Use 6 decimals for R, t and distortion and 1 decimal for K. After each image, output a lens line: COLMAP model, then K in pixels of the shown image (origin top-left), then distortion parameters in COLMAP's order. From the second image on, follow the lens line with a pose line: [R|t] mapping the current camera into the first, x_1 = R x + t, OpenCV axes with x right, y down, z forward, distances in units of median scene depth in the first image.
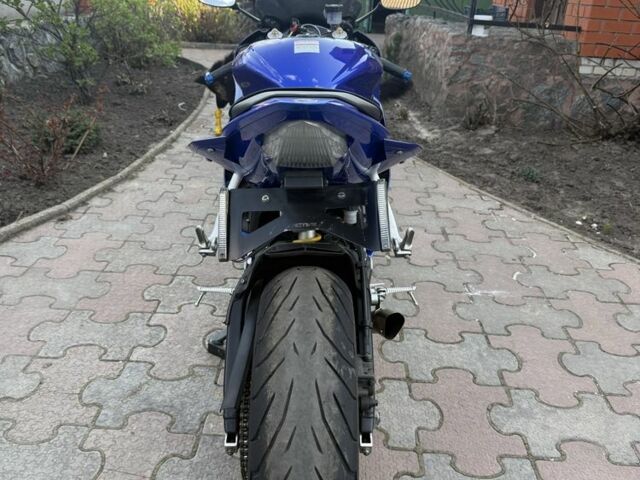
lens RADIAL K [[623.0, 0, 315.3], [0, 623.0, 236.5], [0, 0, 1]] dist [0.016520, 0.000000]
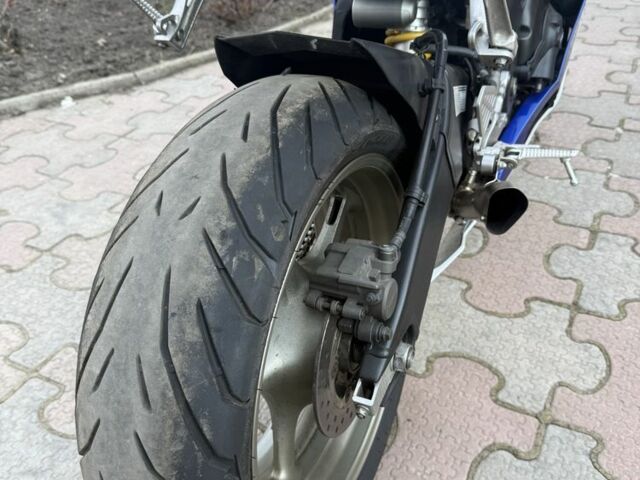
lens RADIAL K [[623.0, 0, 322.1], [0, 623.0, 246.2], [0, 0, 1]] dist [0.016520, 0.000000]
pose [[0.903669, 0.161045, -0.396795, 0.186742], [-0.080540, 0.973972, 0.211877, 0.060679], [0.420589, -0.159509, 0.893119, 0.377469]]
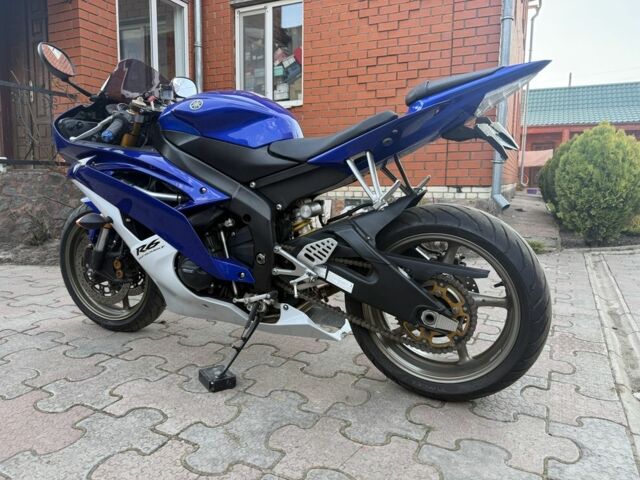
lens RADIAL K [[460.9, 0, 319.9], [0, 460.9, 239.3], [0, 0, 1]] dist [-0.004061, -0.001560]
pose [[0.392823, -0.154774, 0.906496, -0.887893], [0.365425, 0.930841, 0.000577, 0.023600], [-0.843893, 0.331030, 0.422214, 0.559262]]
